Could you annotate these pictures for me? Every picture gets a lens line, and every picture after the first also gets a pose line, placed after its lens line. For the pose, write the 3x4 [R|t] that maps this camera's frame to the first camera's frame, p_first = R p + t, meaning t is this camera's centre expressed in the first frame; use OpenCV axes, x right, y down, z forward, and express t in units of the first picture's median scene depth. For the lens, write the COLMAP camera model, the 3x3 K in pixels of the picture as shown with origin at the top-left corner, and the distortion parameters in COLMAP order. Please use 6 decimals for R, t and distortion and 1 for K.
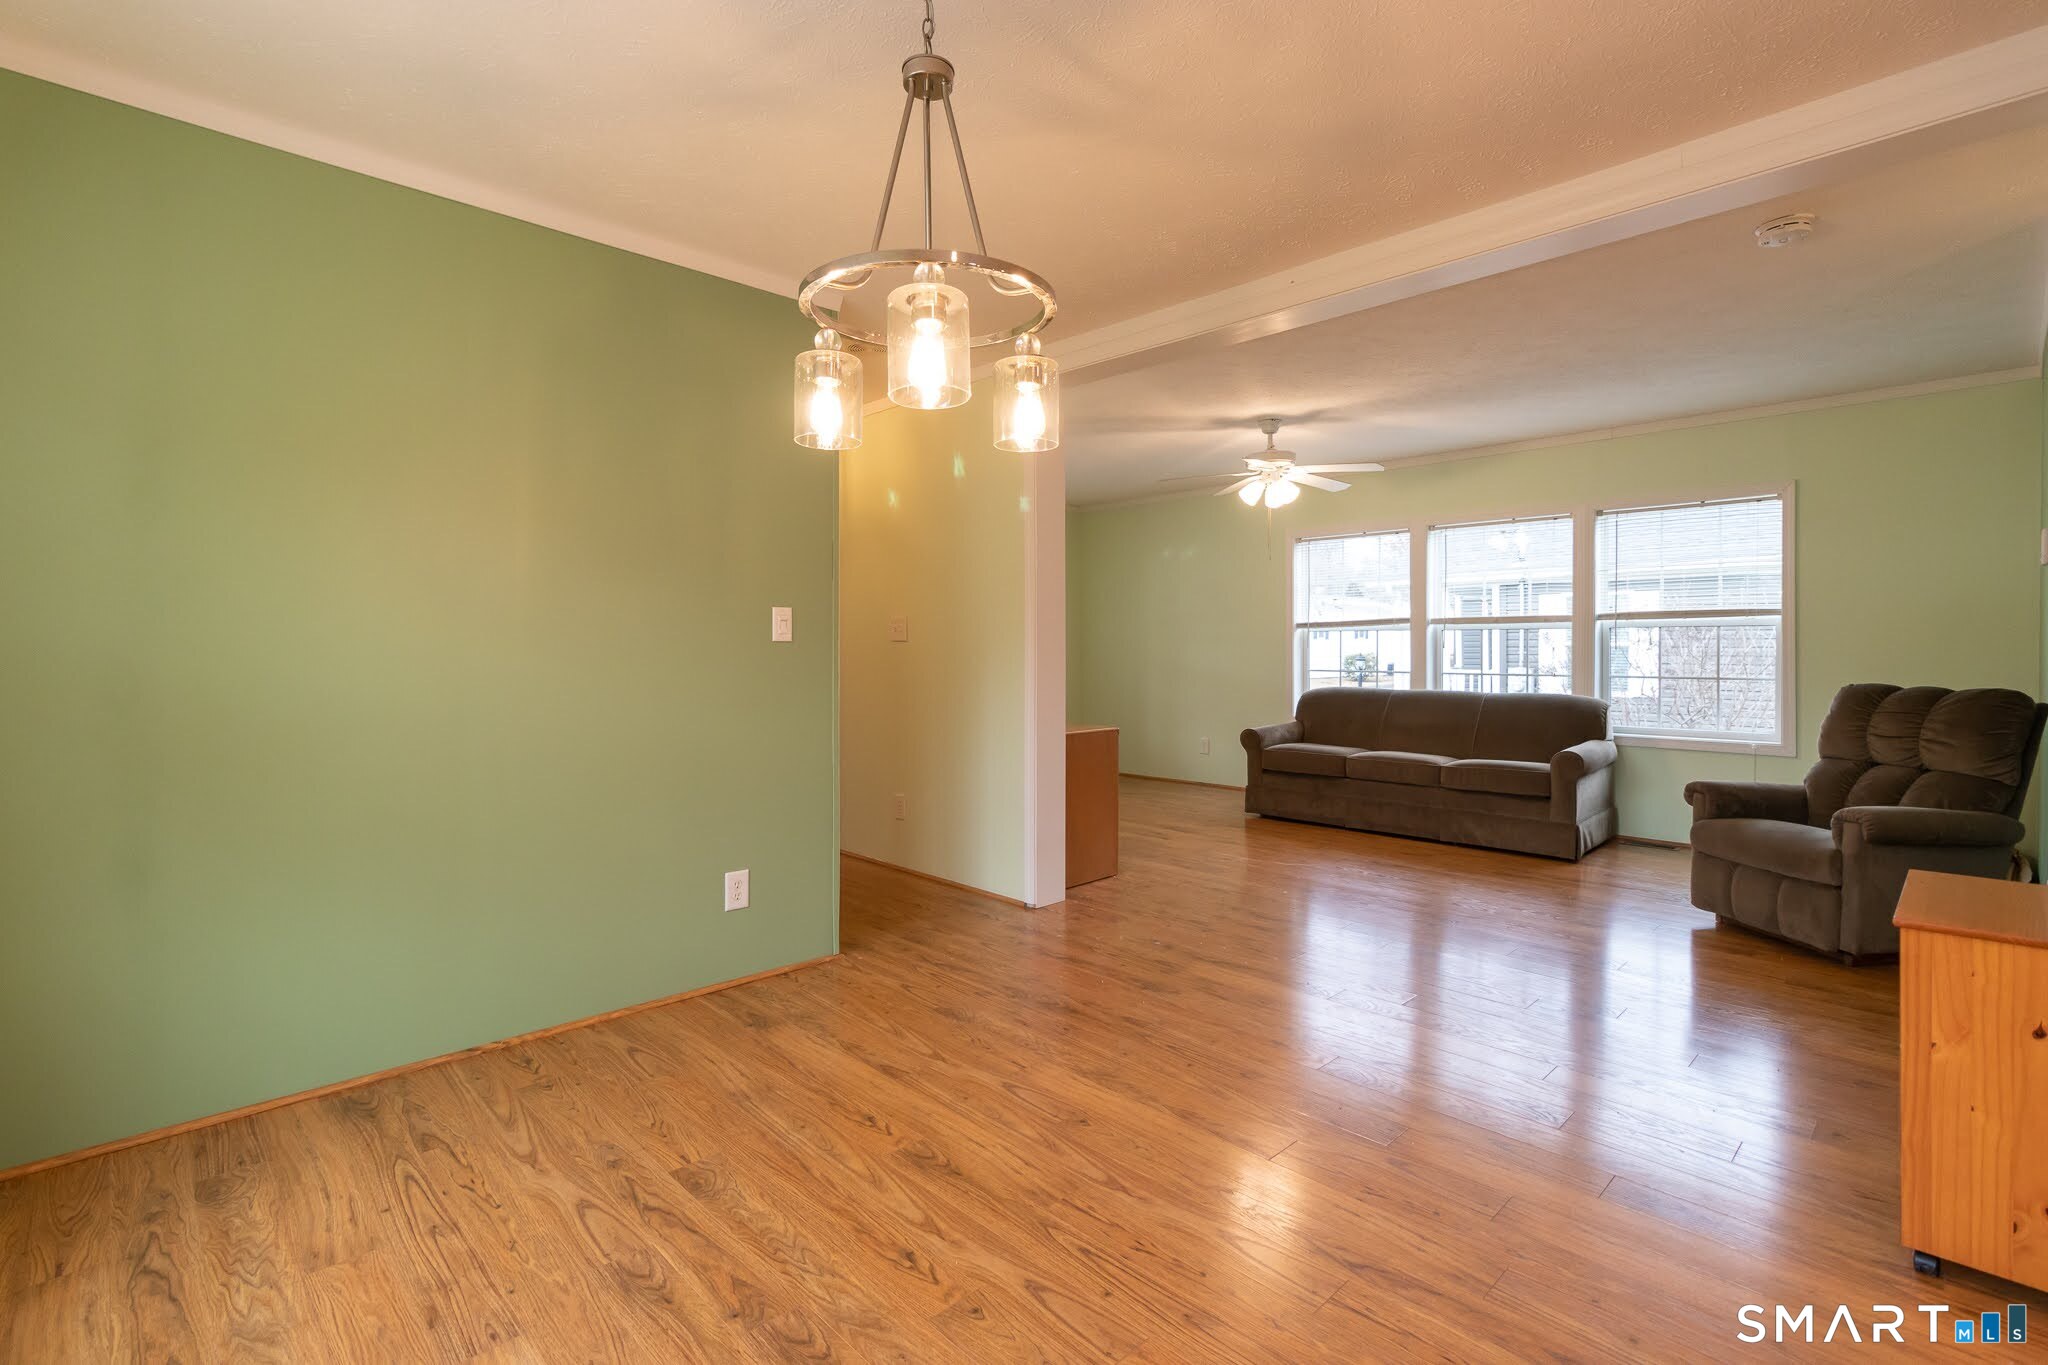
lens RADIAL K [[942.4, 0, 1012.6], [0, 942.4, 662.5], [0, 0, 1]] dist [0.002709, 0.000273]
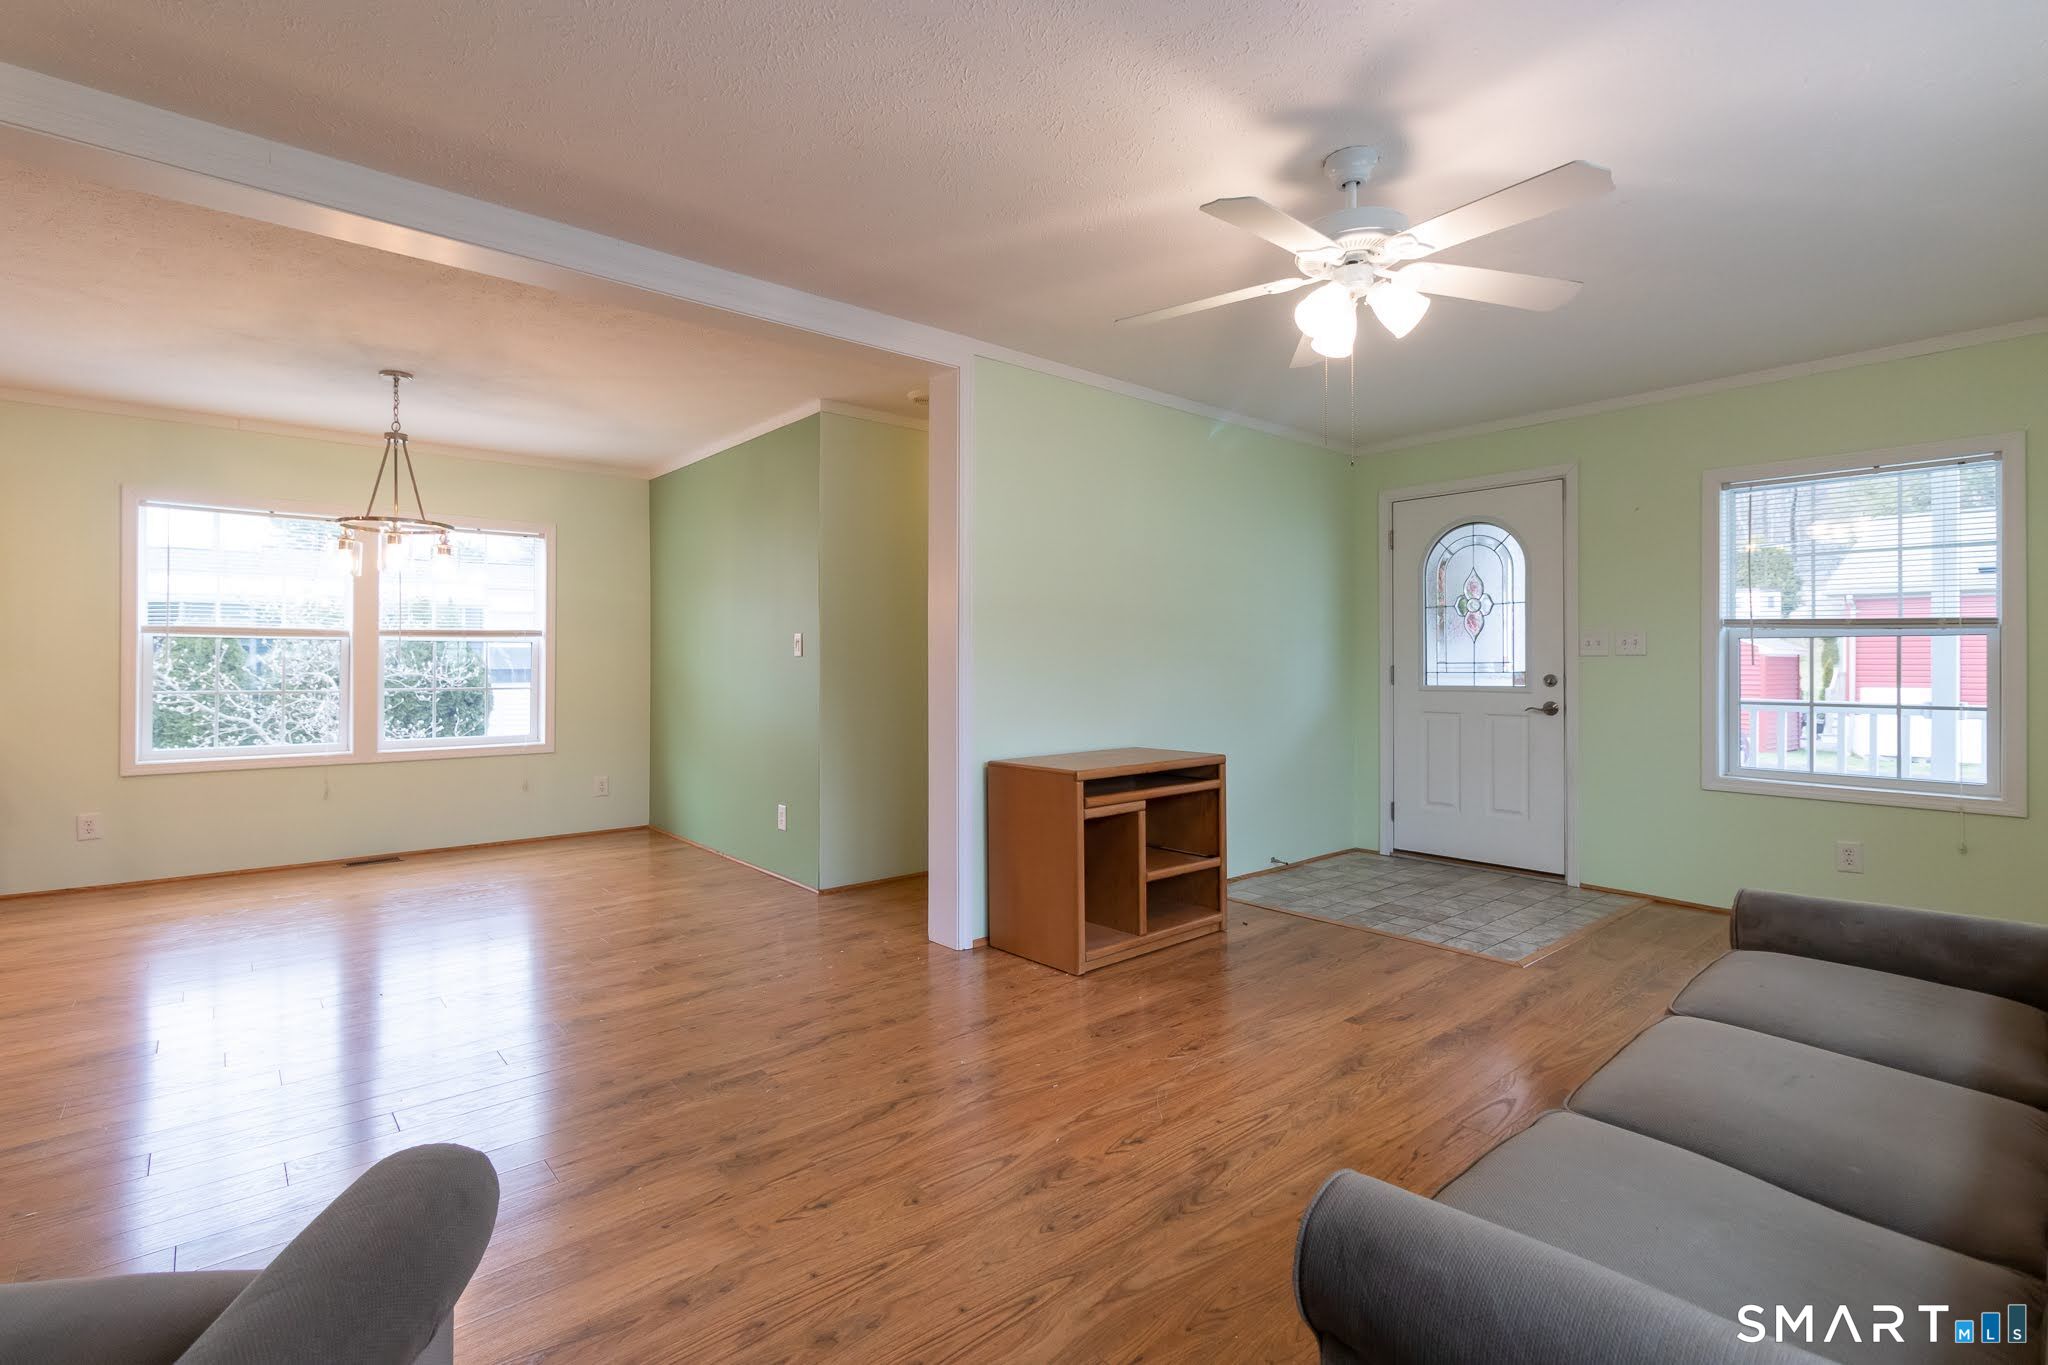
lens RADIAL K [[962.1, 0, 1038.0], [0, 962.1, 661.1], [0, 0, 1]] dist [0.000918, -0.000037]
pose [[-0.051811, -0.001582, -0.998656, 0.974135], [-0.017763, 0.999842, -0.000662, -0.015998], [0.998499, 0.017705, -0.051831, 1.157444]]
